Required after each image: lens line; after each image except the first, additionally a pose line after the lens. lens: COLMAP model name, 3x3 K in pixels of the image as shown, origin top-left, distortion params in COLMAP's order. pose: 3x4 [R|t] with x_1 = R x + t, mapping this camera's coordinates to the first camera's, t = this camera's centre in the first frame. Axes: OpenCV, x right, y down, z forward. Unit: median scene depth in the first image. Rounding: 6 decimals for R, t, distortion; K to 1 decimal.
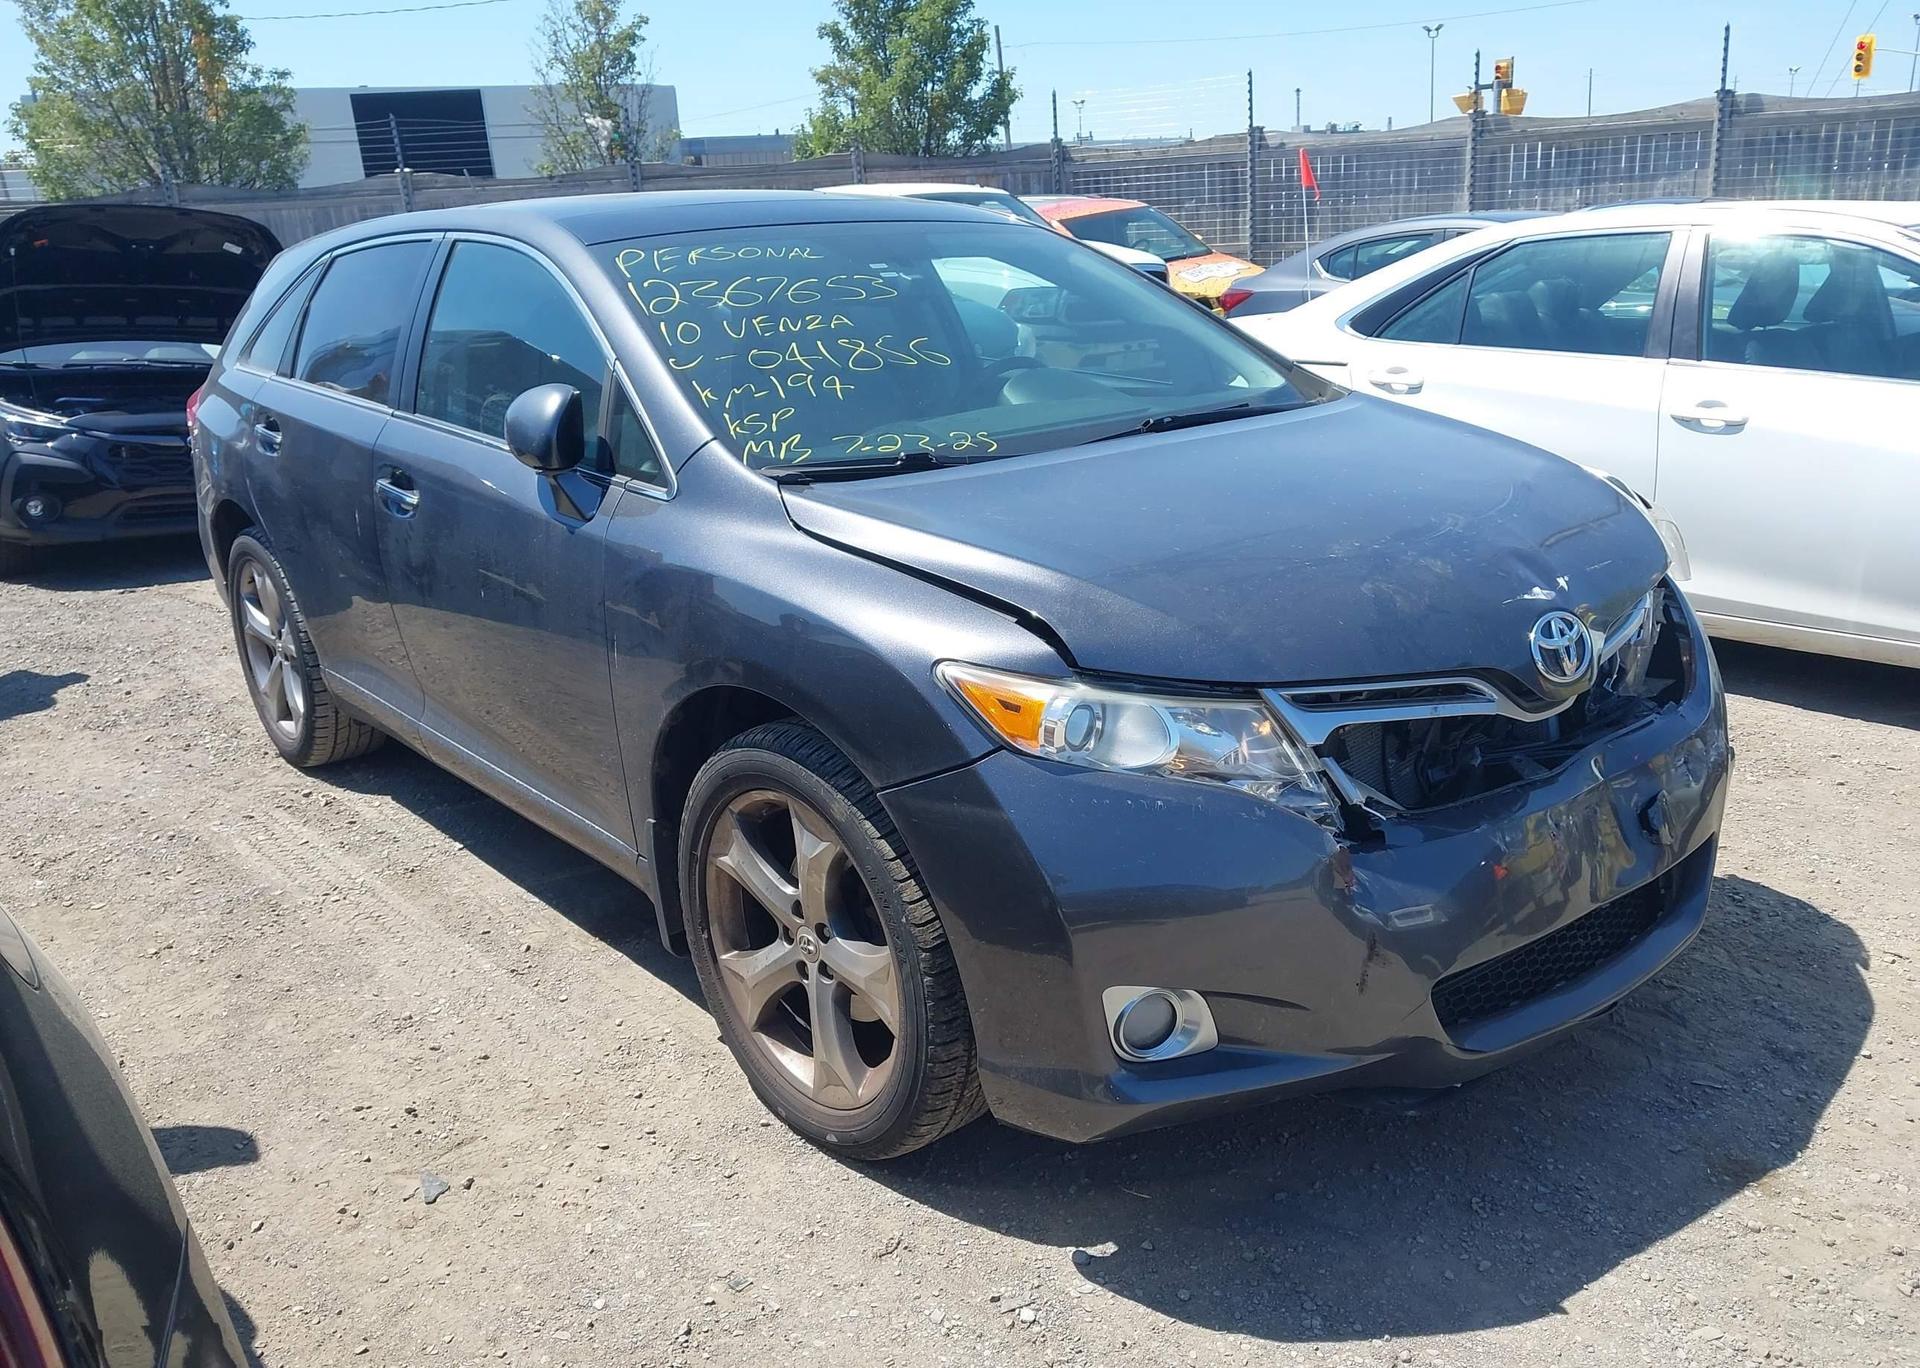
lens RADIAL K [[1523.2, 0, 960.0], [0, 1523.2, 684.0], [0, 0, 1]] dist [-0.004607, -0.006386]
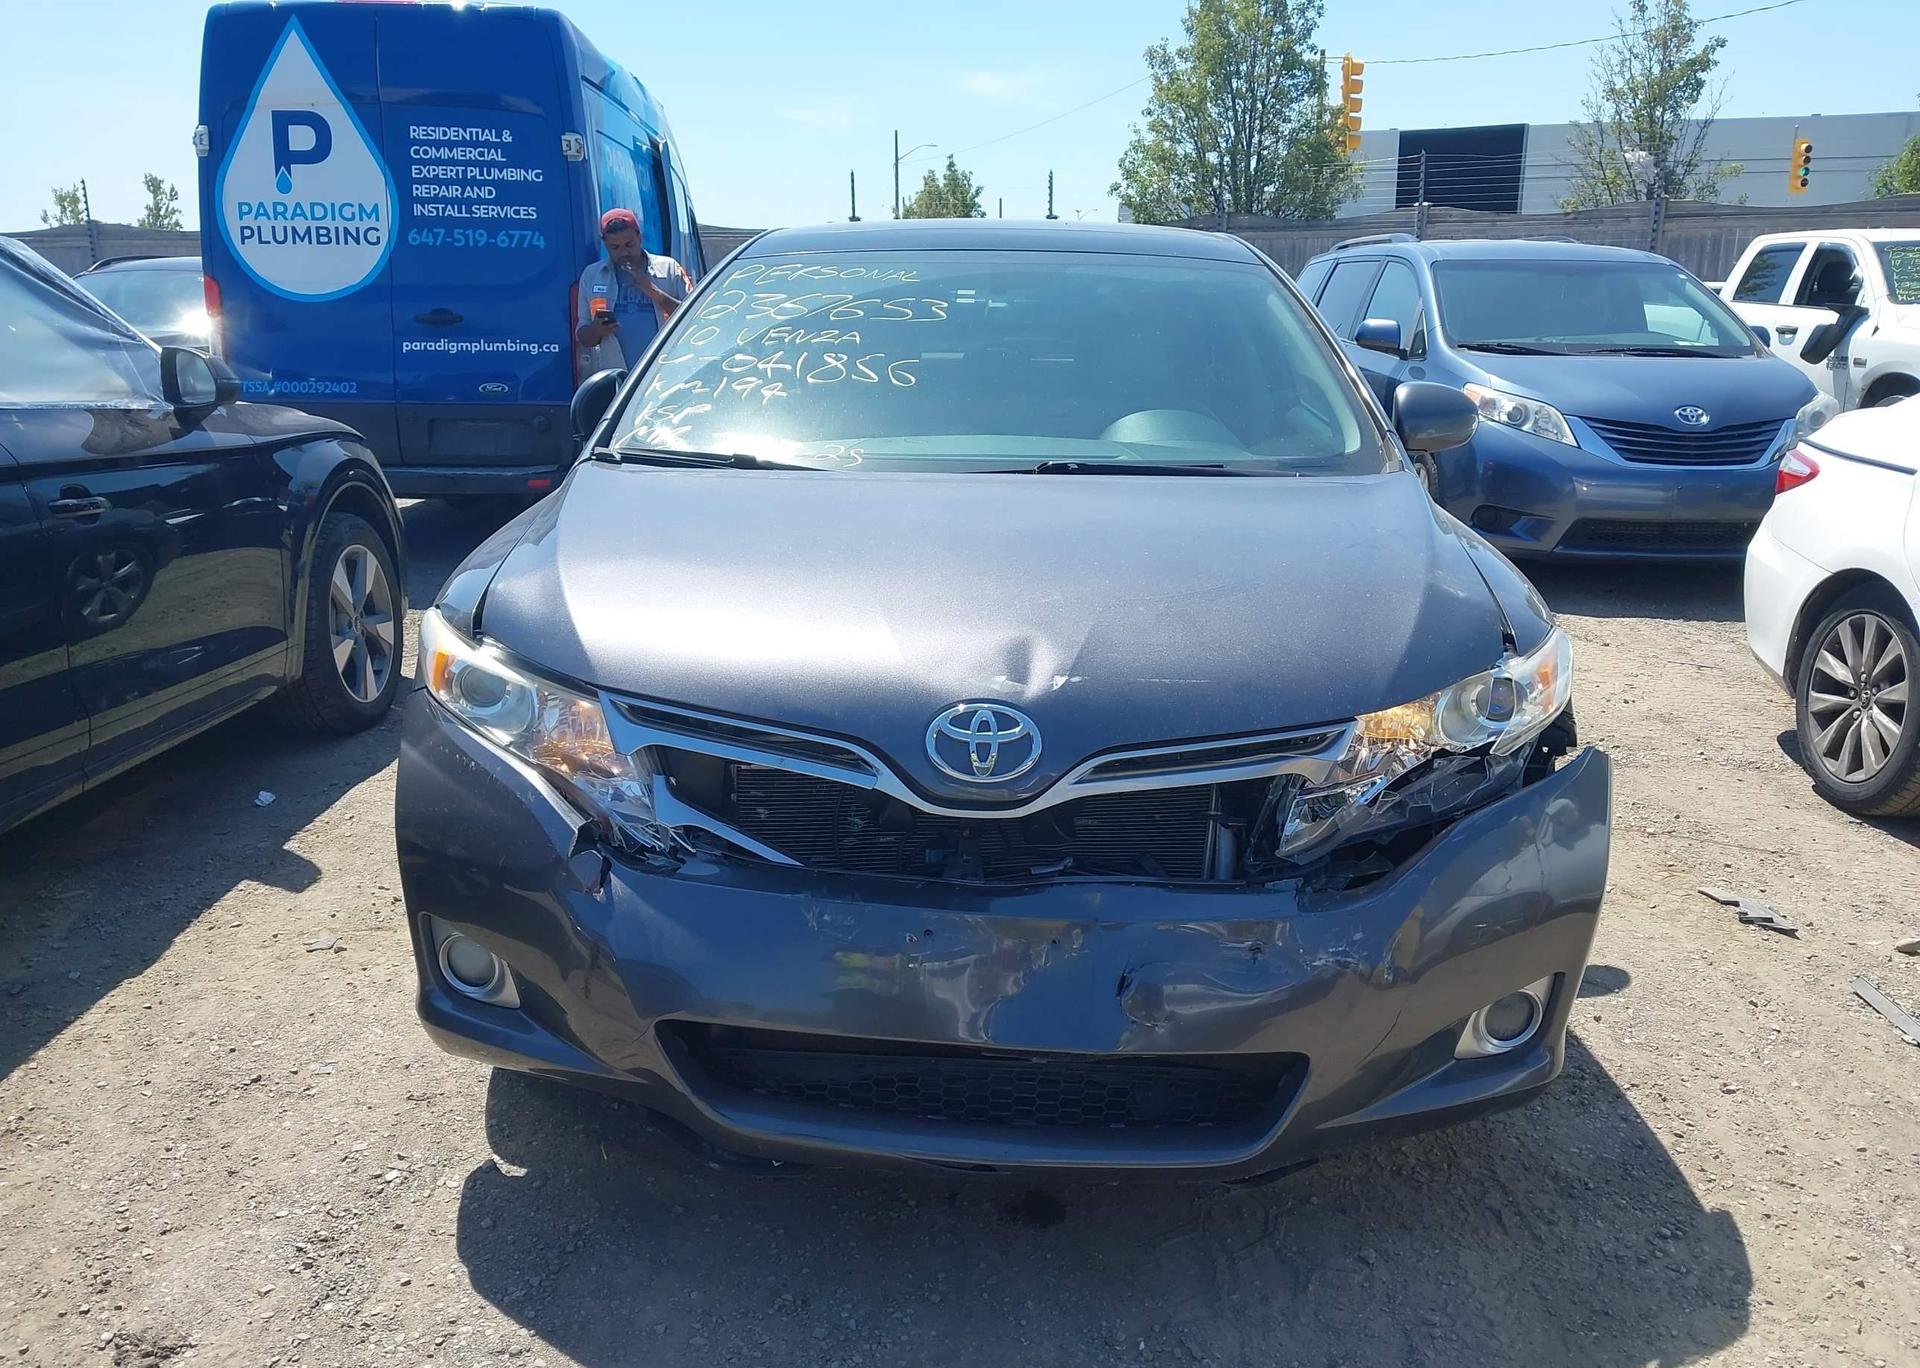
lens RADIAL K [[1497.6, 0, 952.7], [0, 1497.6, 715.1], [0, 0, 1]] dist [-0.007430, 0.032853]
pose [[0.748051, 0.226806, -0.623681, 0.695448], [-0.225571, 0.970731, 0.082460, -0.082764], [0.624129, 0.079000, 0.777317, 0.242847]]
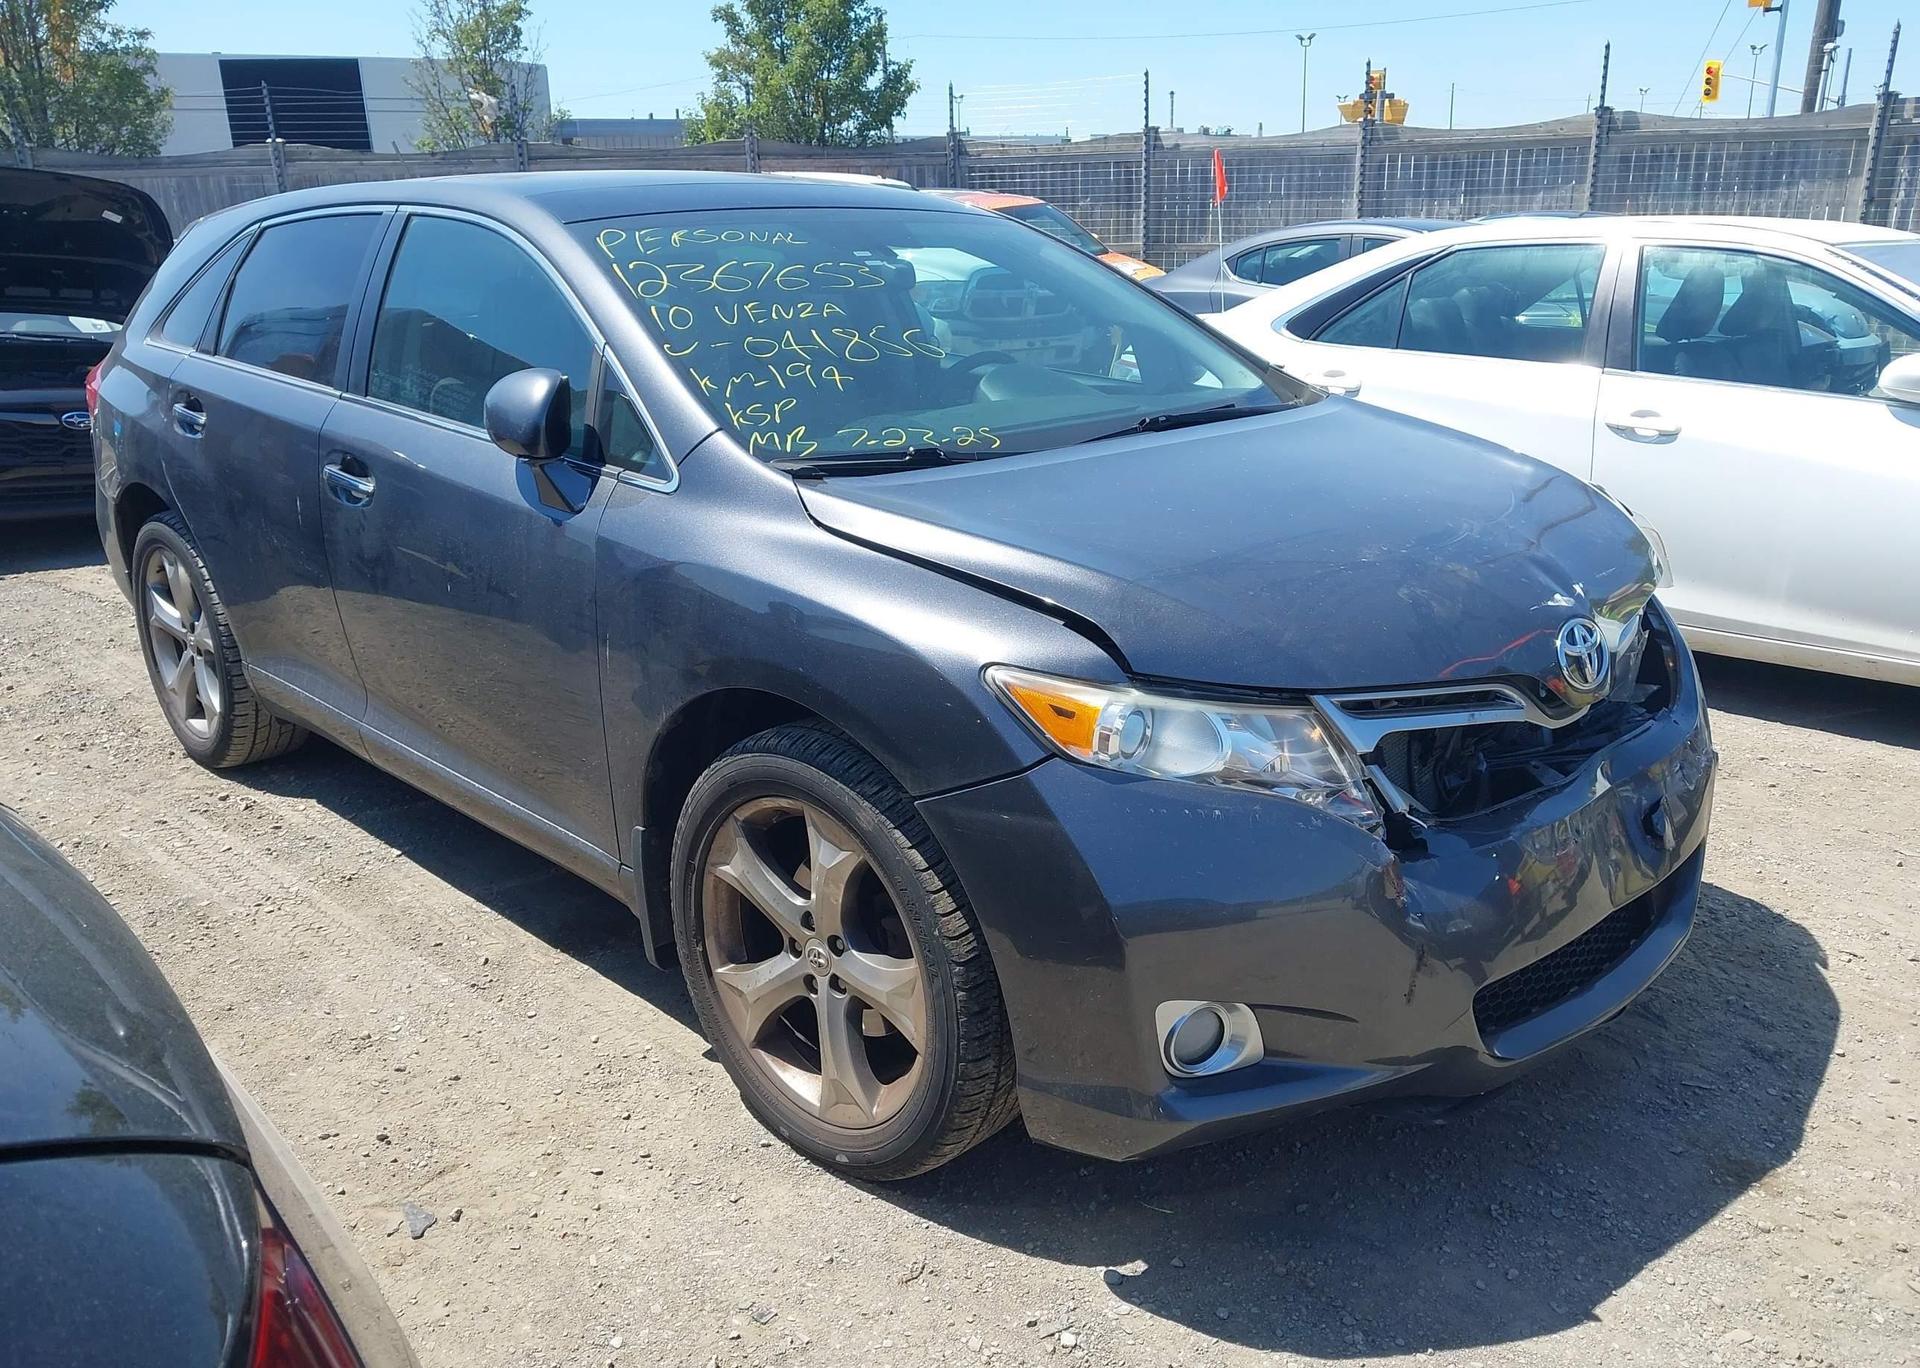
lens RADIAL K [[1531.4, 0, 969.2], [0, 1531.4, 680.8], [0, 0, 1]] dist [-0.004733, -0.005307]
pose [[0.996239, 0.005266, 0.086486, -0.078607], [-0.005315, 0.999986, 0.000336, -0.003897], [-0.086483, -0.000794, 0.996253, 0.025767]]
